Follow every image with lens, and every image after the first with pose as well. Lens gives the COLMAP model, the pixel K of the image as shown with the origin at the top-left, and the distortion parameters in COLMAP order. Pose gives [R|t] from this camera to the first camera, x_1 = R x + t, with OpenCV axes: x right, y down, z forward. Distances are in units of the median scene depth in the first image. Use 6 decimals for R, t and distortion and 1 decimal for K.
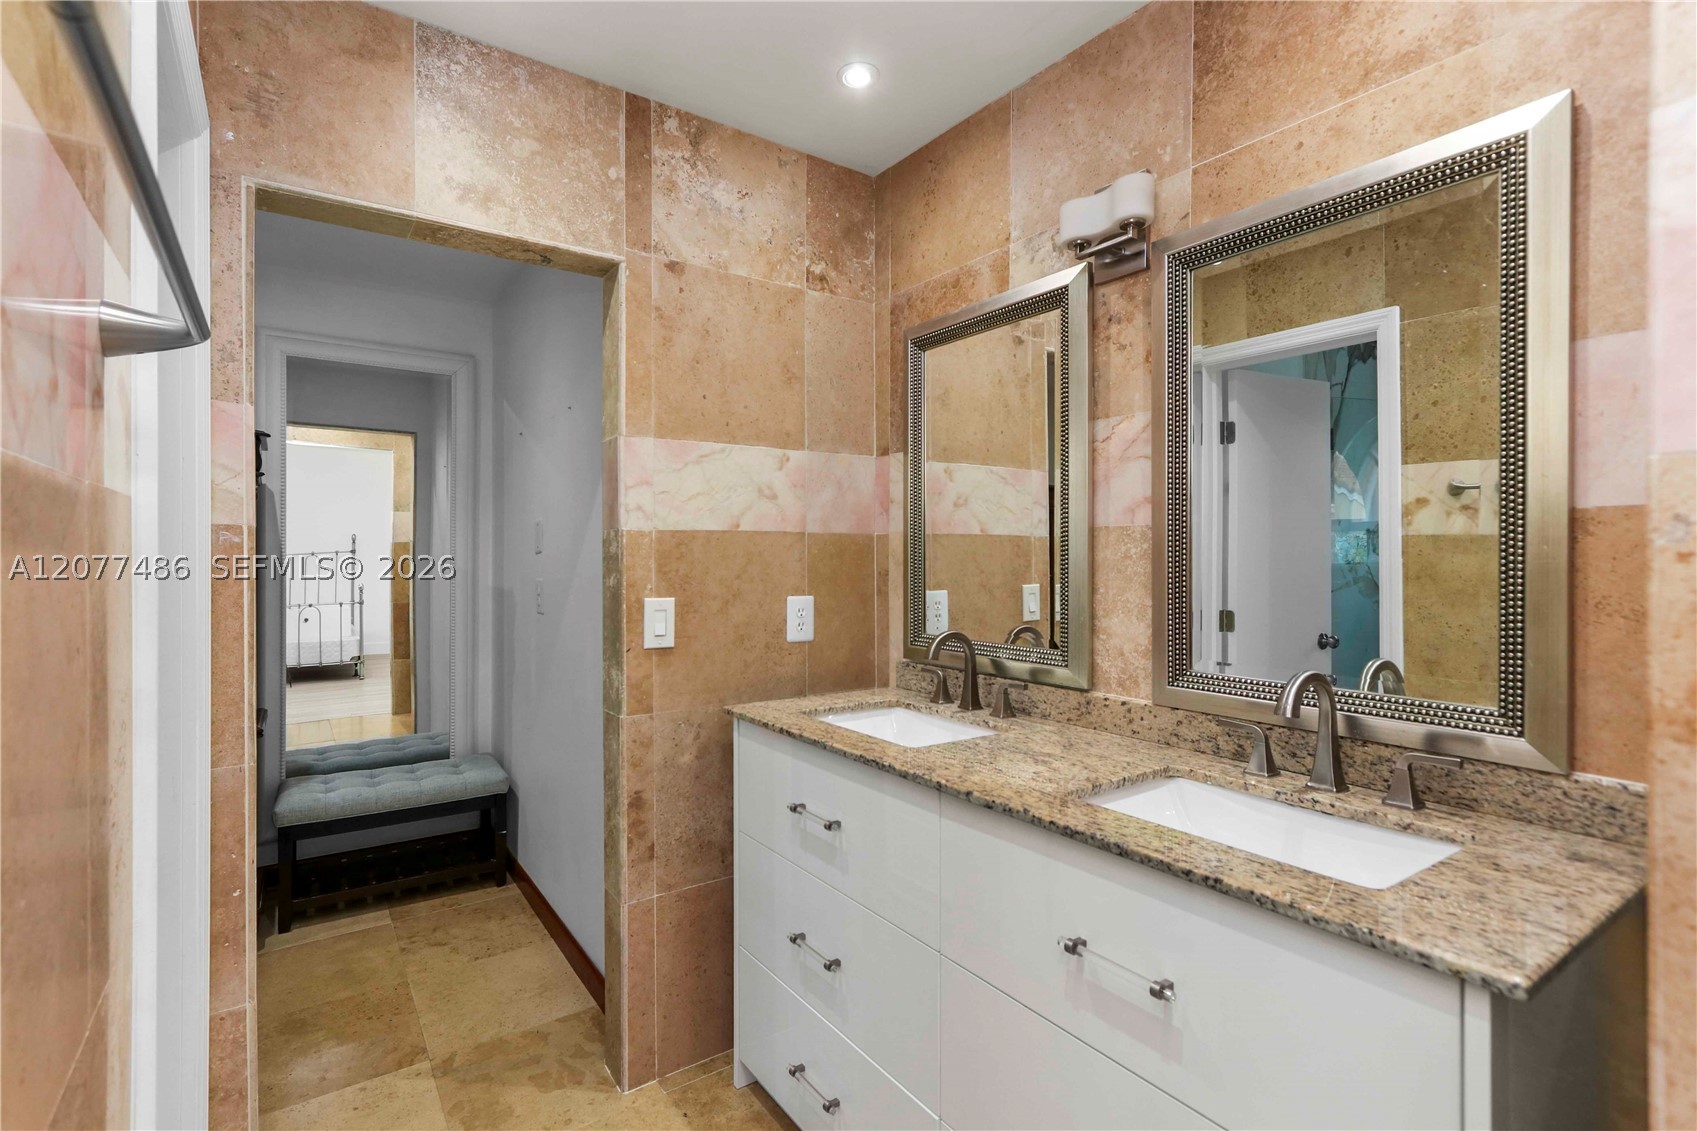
lens RADIAL K [[807.5, 0, 838.4], [0, 807.5, 563.6], [0, 0, 1]] dist [0.002304, 0.002719]
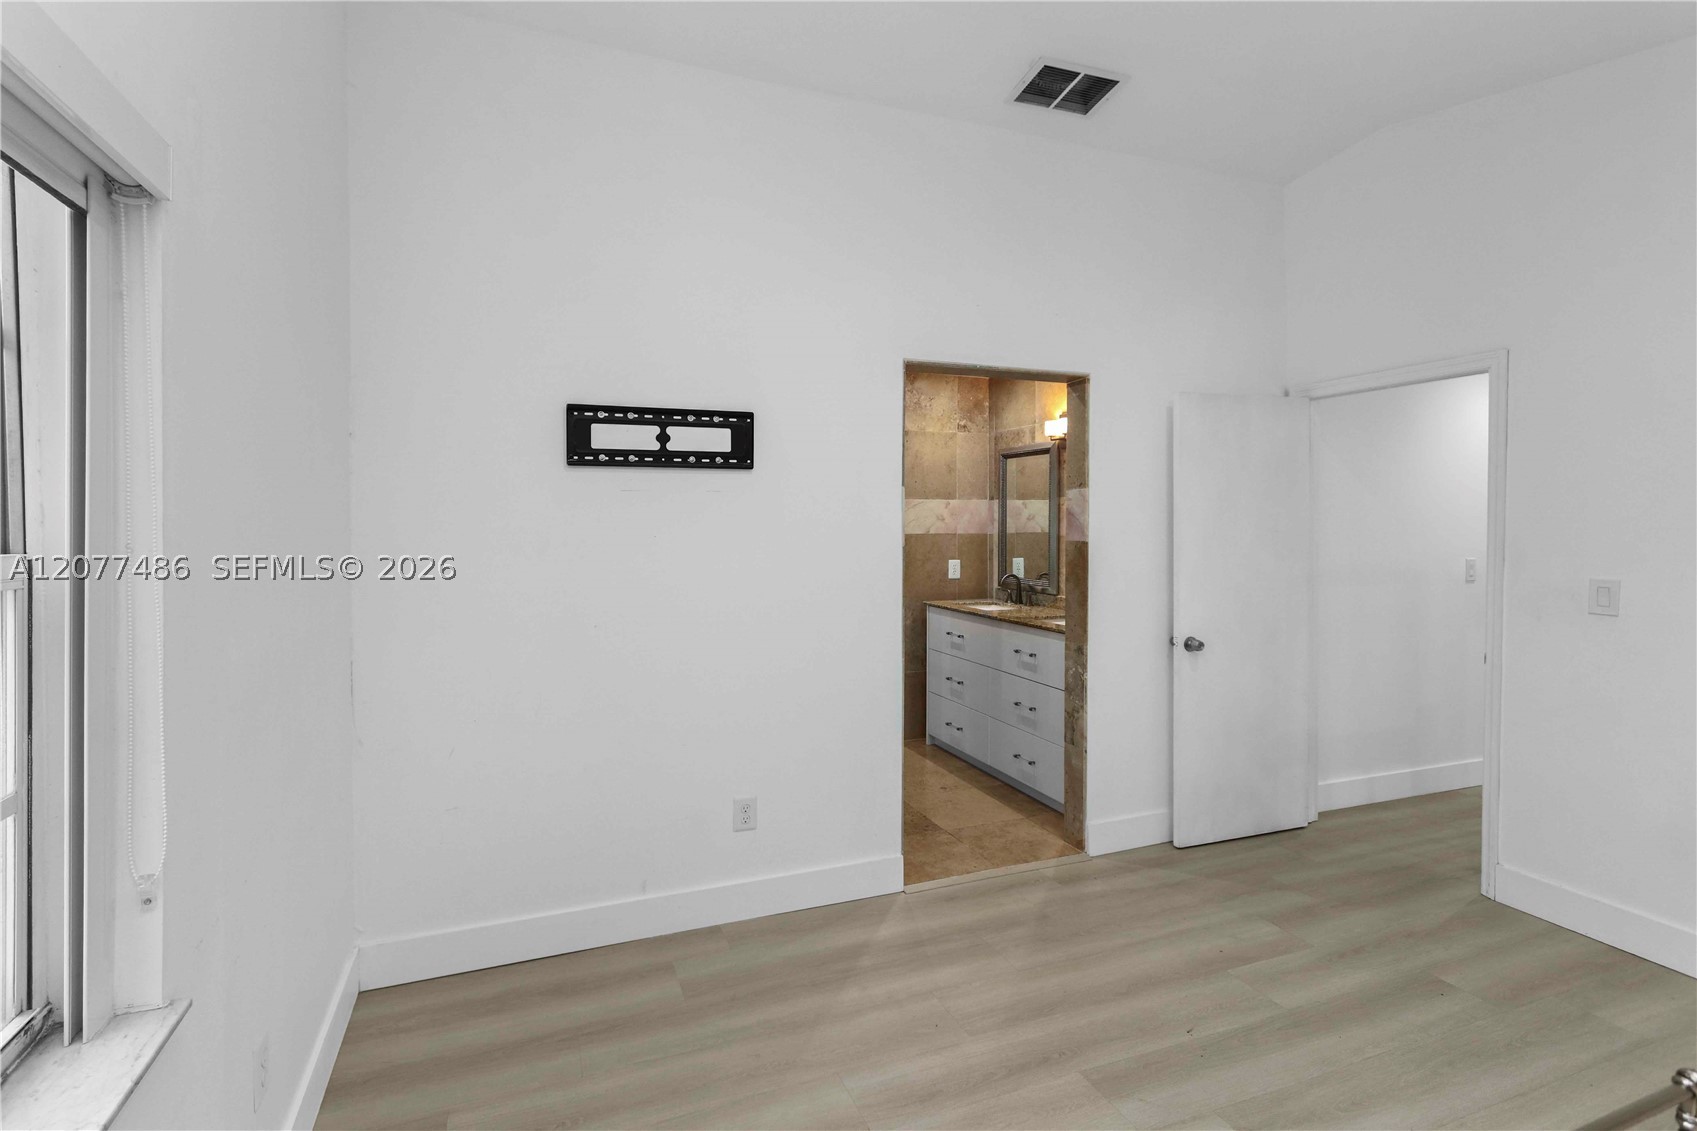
lens RADIAL K [[807.5, 0, 835.0], [0, 807.5, 549.5], [0, 0, 1]] dist [0.002304, 0.002719]
pose [[0.973954, 0.007068, -0.226636, 0.151779], [-0.001505, 0.999694, 0.024711, -0.049831], [0.226741, -0.023726, 0.973666, -1.427369]]
